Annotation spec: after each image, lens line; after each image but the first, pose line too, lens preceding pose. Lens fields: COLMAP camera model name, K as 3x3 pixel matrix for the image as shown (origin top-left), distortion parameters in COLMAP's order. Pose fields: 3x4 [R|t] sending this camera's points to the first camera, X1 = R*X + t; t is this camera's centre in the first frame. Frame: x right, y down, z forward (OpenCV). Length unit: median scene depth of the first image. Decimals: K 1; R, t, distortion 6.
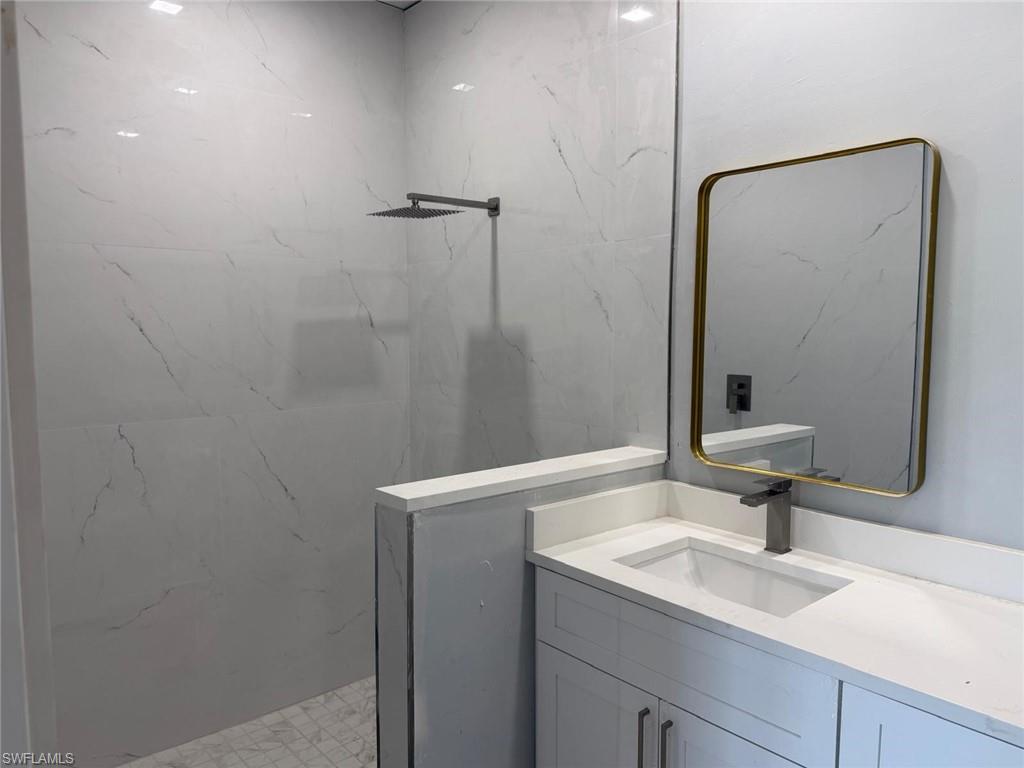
lens RADIAL K [[717.9, 0, 521.6], [0, 717.9, 383.0], [0, 0, 1]] dist [0.149523, -0.251903]
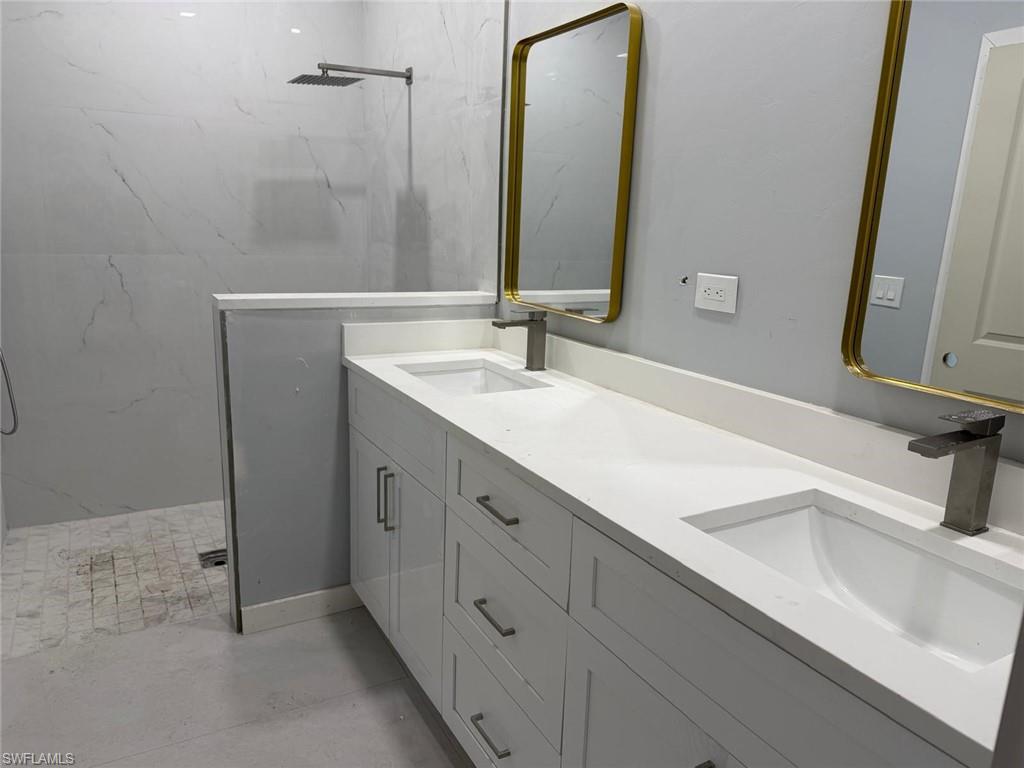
lens RADIAL K [[731.3, 0, 512.0], [0, 731.3, 384.0], [0, 0, 1]] dist [0.090947, -0.116840]
pose [[0.978598, 0.074582, -0.191793, 0.412855], [-0.047039, 0.988408, 0.144347, 0.058733], [0.200335, -0.132236, 0.970762, -0.153441]]
